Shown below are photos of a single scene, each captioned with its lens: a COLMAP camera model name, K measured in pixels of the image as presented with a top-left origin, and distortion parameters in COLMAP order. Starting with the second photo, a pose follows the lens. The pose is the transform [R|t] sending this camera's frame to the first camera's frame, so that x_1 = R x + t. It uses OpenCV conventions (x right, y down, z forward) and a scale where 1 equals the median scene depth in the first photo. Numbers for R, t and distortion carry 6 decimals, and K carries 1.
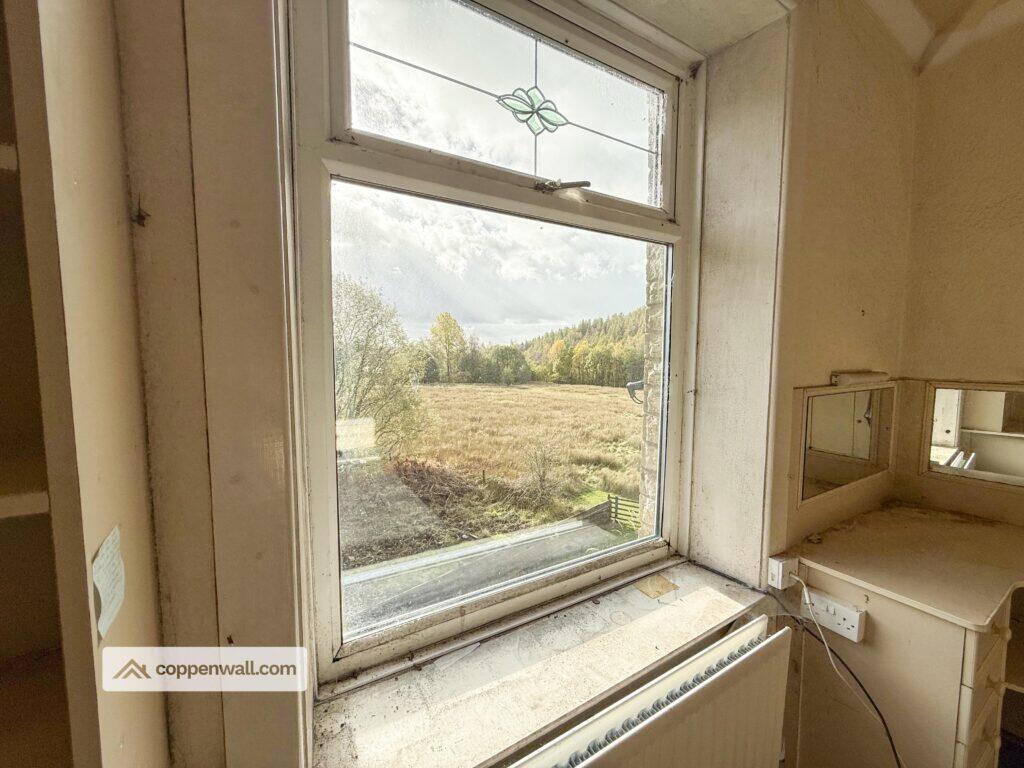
lens RADIAL K [[407.2, 0, 505.7], [0, 407.2, 384.4], [0, 0, 1]] dist [-0.001134, -0.000430]
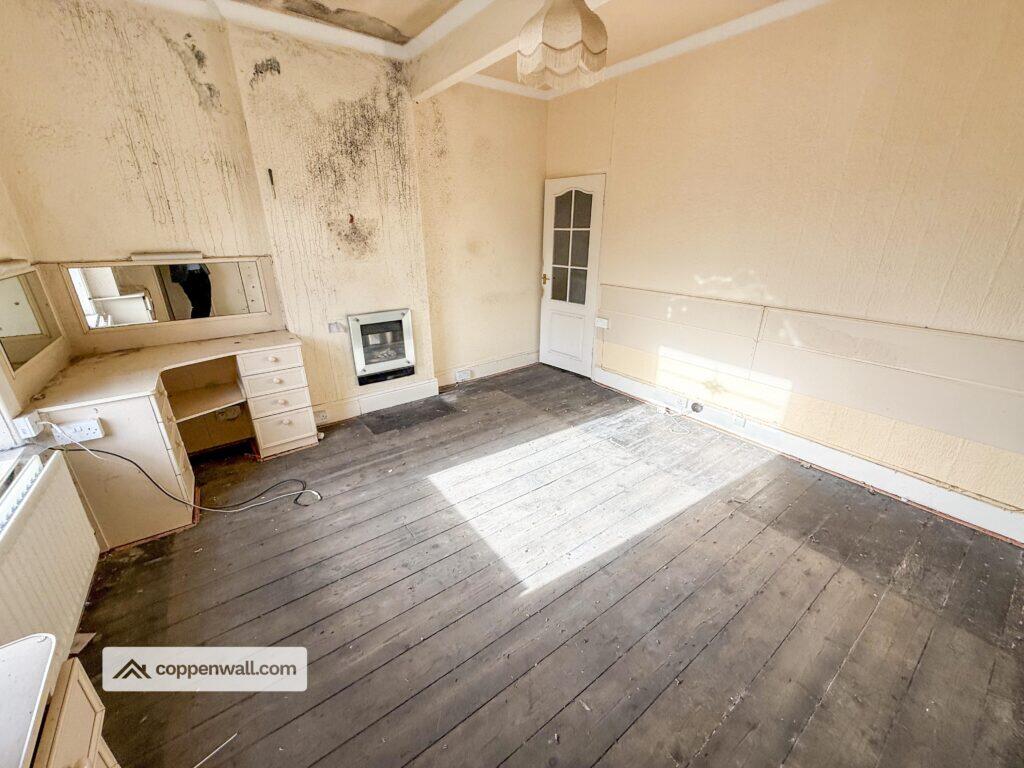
lens RADIAL K [[407.2, 0, 507.9], [0, 407.2, 383.8], [0, 0, 1]] dist [-0.001134, -0.000430]
pose [[-0.080375, -0.354464, 0.931609, -0.555510], [0.071430, 0.930181, 0.360084, -0.019088], [-0.994202, 0.095487, -0.049444, -0.431461]]
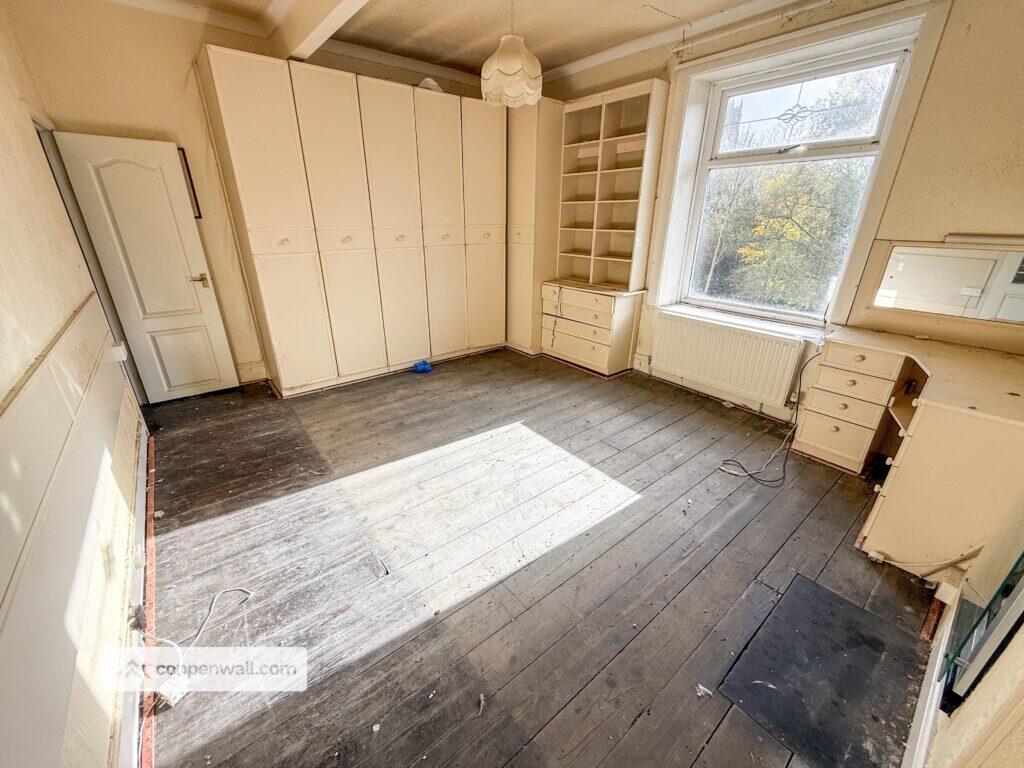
lens RADIAL K [[407.2, 0, 509.4], [0, 407.2, 384.0], [0, 0, 1]] dist [-0.001134, -0.000430]
pose [[0.130494, 0.382481, -0.914702, 2.275368], [-0.079335, 0.923661, 0.374909, 0.052570], [0.988270, 0.023645, 0.150877, -0.875799]]
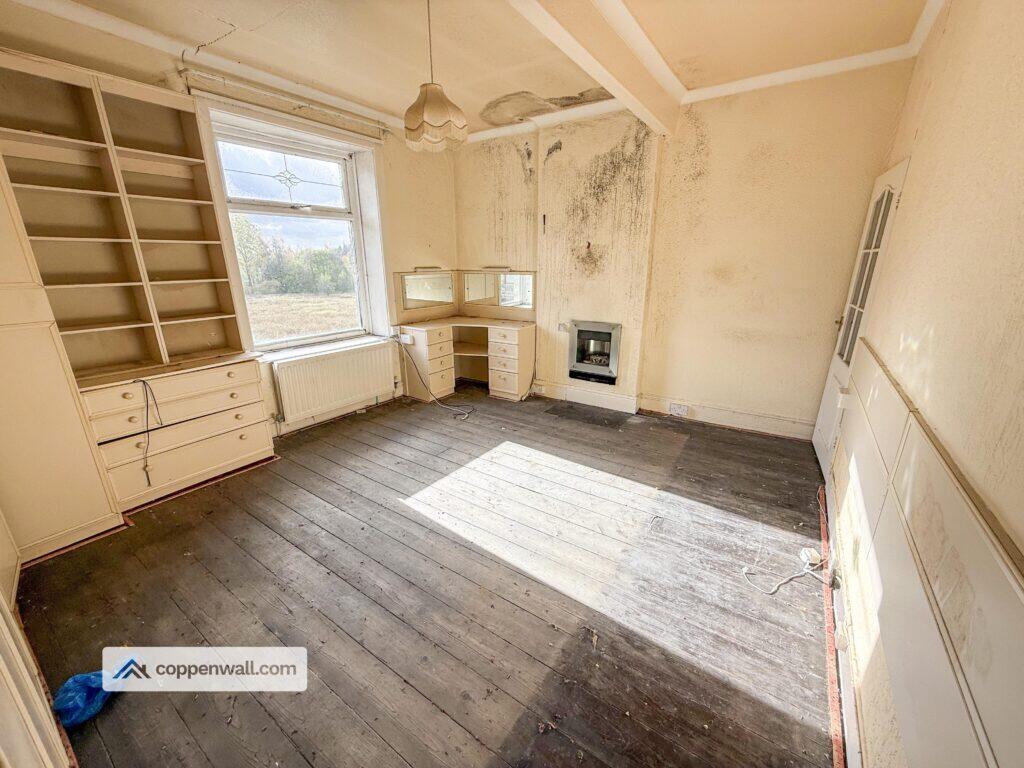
lens RADIAL K [[407.2, 0, 509.6], [0, 407.2, 383.9], [0, 0, 1]] dist [-0.001134, -0.000430]
pose [[0.914901, -0.119243, 0.385665, 0.190934], [0.031099, 0.973357, 0.227176, 0.148909], [-0.402479, -0.195849, 0.894233, -2.183019]]
